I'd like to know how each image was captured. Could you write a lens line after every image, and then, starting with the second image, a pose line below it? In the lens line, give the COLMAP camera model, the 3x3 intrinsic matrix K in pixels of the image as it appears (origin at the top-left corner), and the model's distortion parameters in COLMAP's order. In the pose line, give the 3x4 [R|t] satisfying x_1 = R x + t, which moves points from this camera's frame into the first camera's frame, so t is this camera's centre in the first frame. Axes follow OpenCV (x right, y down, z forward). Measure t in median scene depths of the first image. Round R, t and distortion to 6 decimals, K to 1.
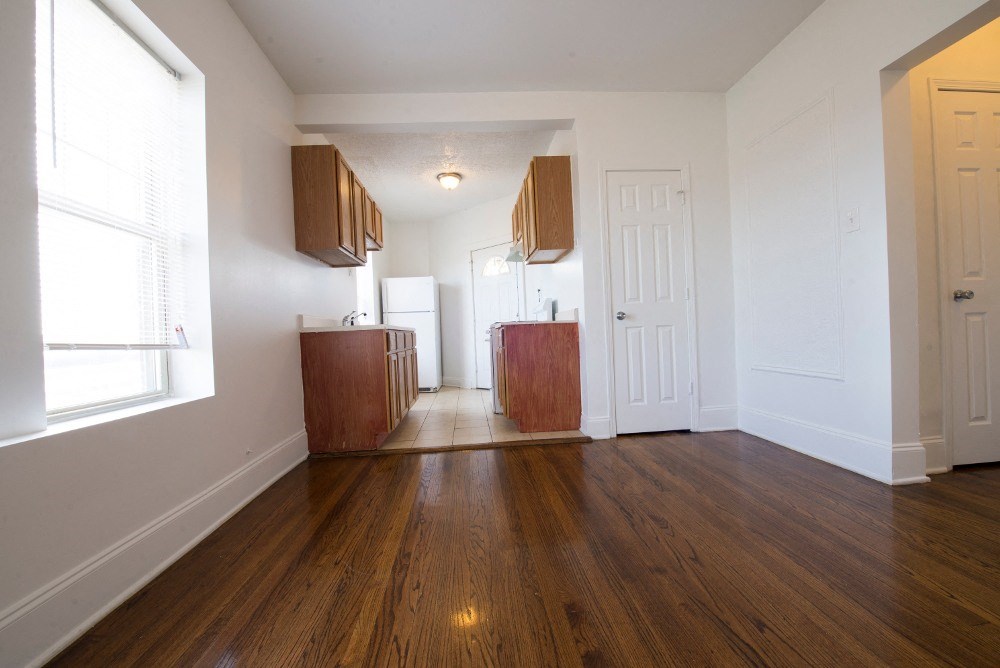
lens RADIAL K [[399.4, 0, 502.2], [0, 399.4, 336.5], [0, 0, 1]] dist [-0.023431, -0.000169]
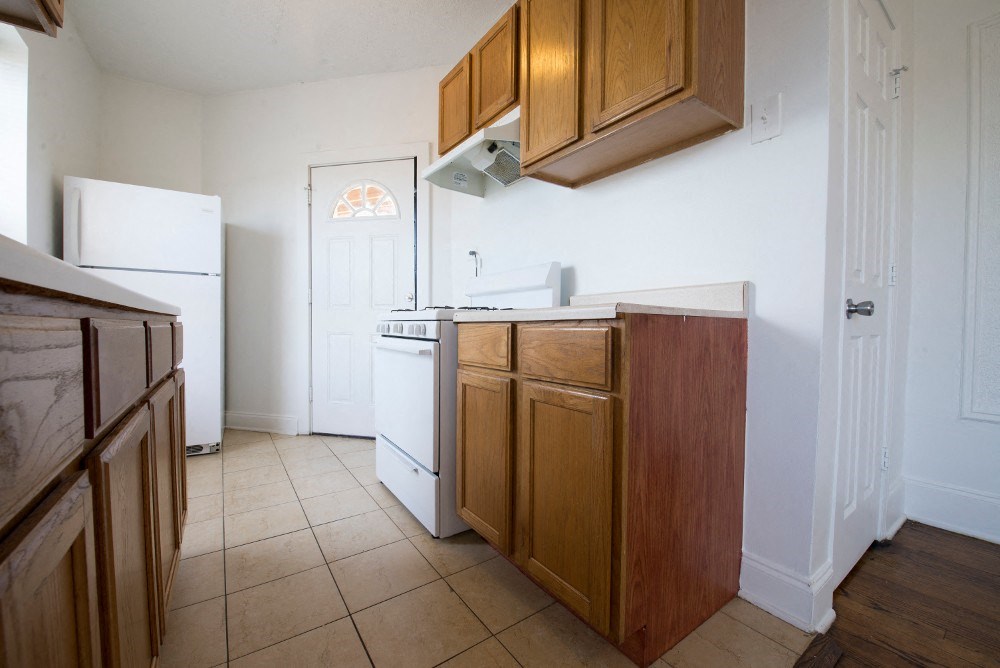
lens RADIAL K [[398.4, 0, 499.8], [0, 398.4, 336.0], [0, 0, 1]] dist [-0.021677, -0.000085]
pose [[0.864585, 0.033919, 0.501341, -0.211744], [-0.036922, 0.999310, -0.003935, -0.009111], [-0.501129, -0.015109, 0.865241, 0.816445]]
